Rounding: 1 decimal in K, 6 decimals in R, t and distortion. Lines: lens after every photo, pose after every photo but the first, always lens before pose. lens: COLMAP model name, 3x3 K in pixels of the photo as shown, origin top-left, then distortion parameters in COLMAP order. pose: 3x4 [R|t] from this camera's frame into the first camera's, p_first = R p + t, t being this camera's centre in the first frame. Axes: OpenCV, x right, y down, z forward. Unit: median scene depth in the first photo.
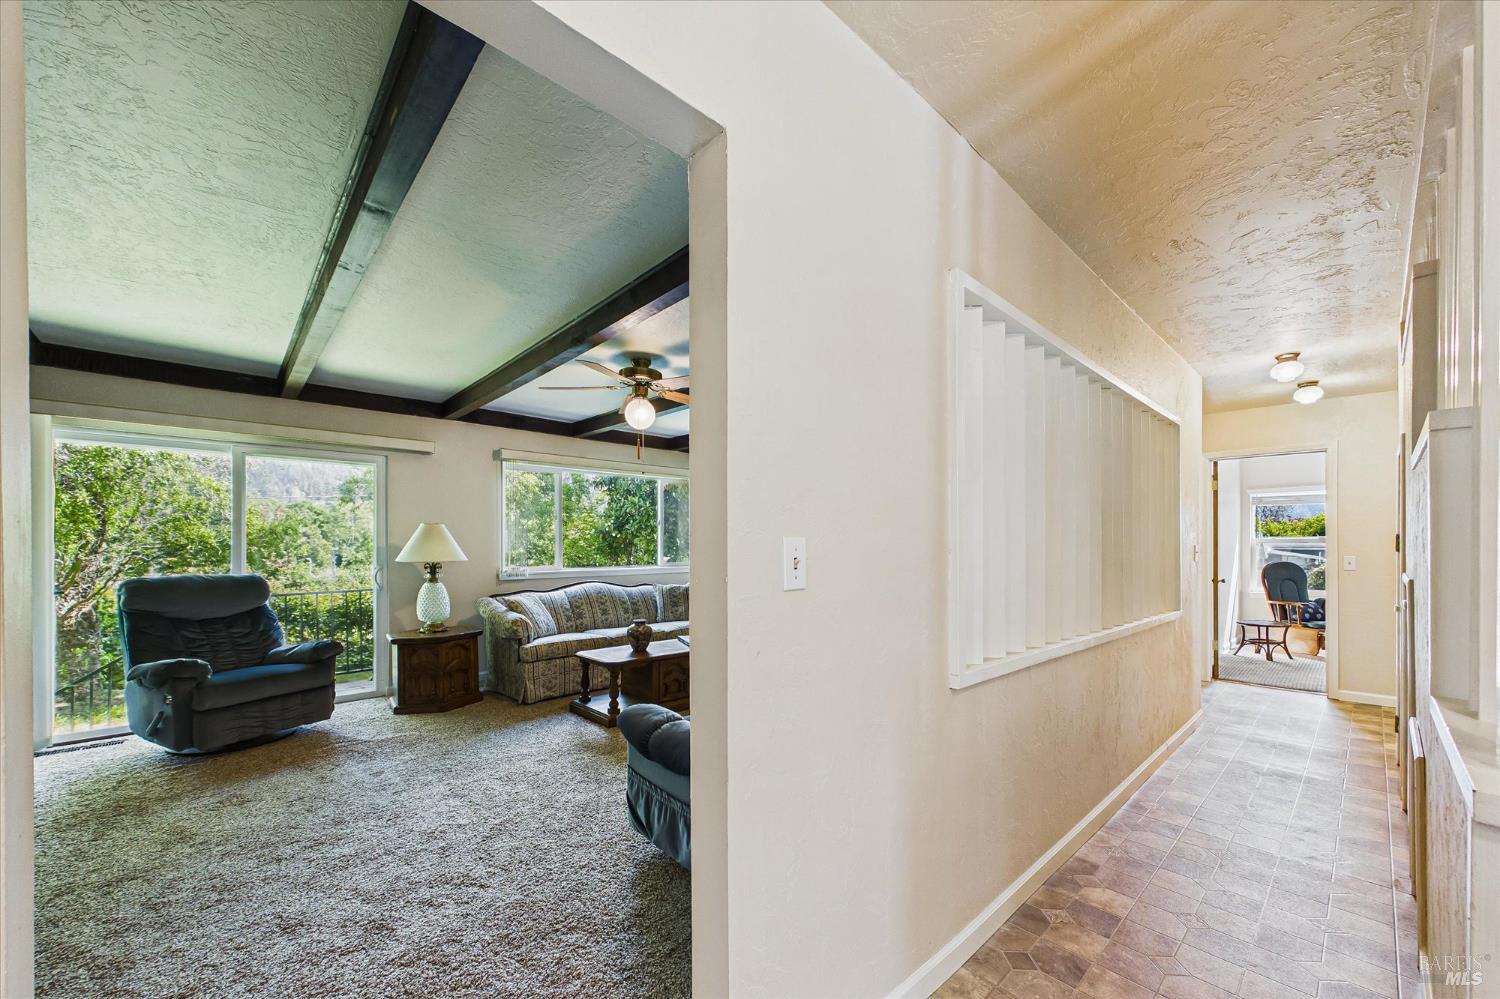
lens RADIAL K [[577.0, 0, 750.3], [0, 577.0, 531.8], [0, 0, 1]] dist [0.000941, -0.000021]
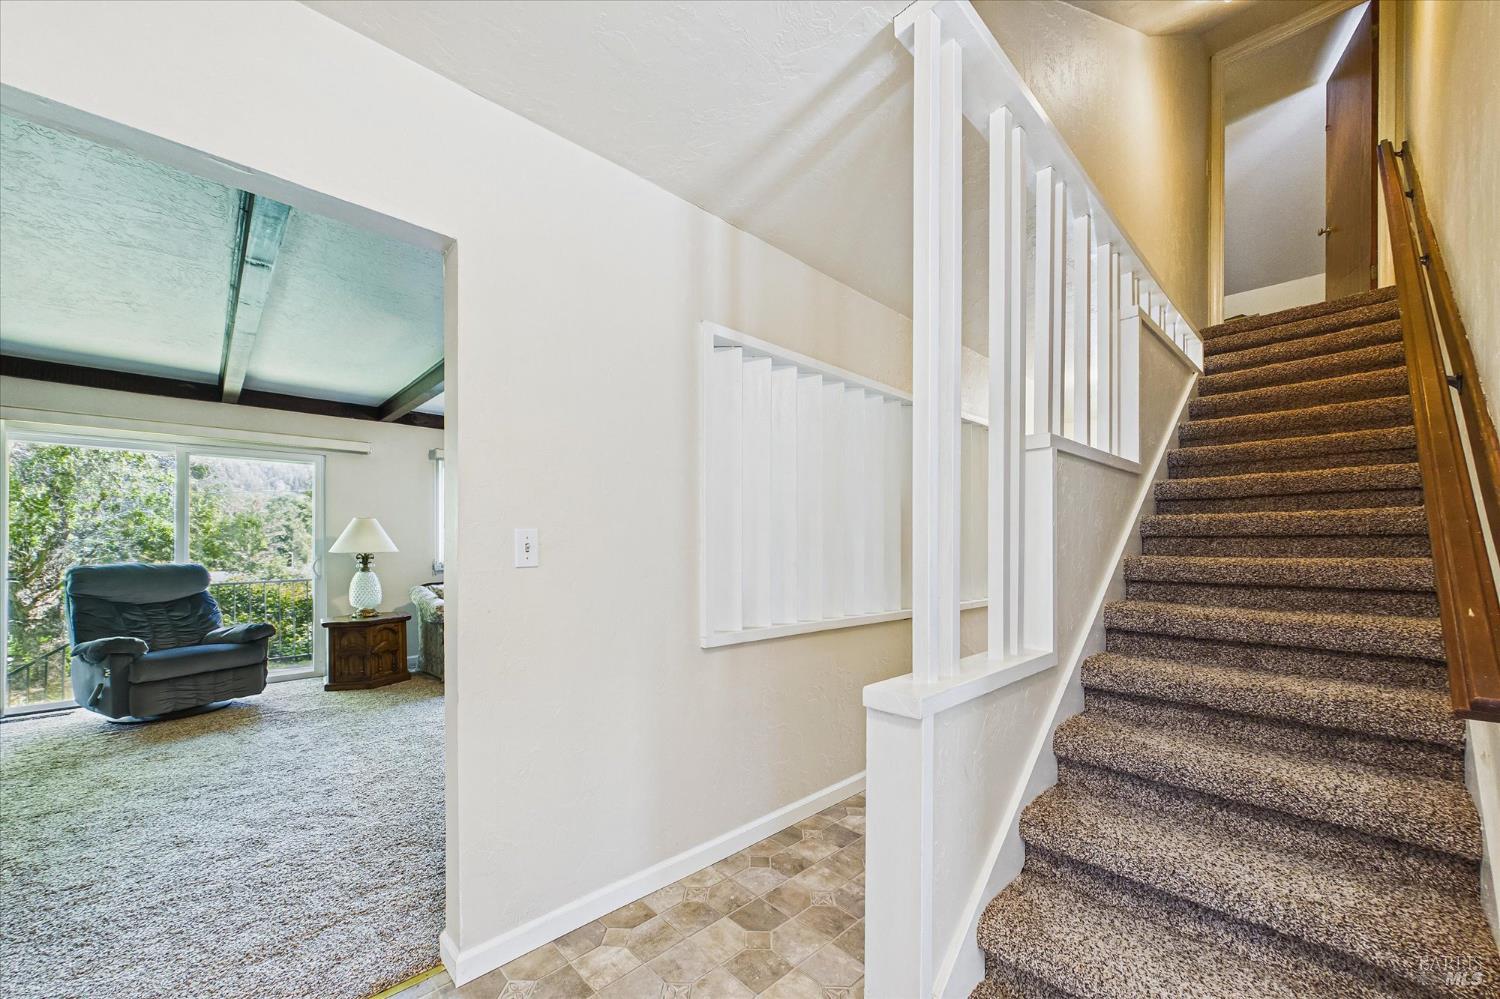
lens RADIAL K [[576.0, 0, 750.2], [0, 576.0, 526.1], [0, 0, 1]] dist [-0.000199, 0.000170]
pose [[0.999845, 0.002666, 0.017394, 0.215747], [-0.002643, 0.999996, -0.001370, 0.001397], [-0.017398, 0.001324, 0.999848, -0.139711]]
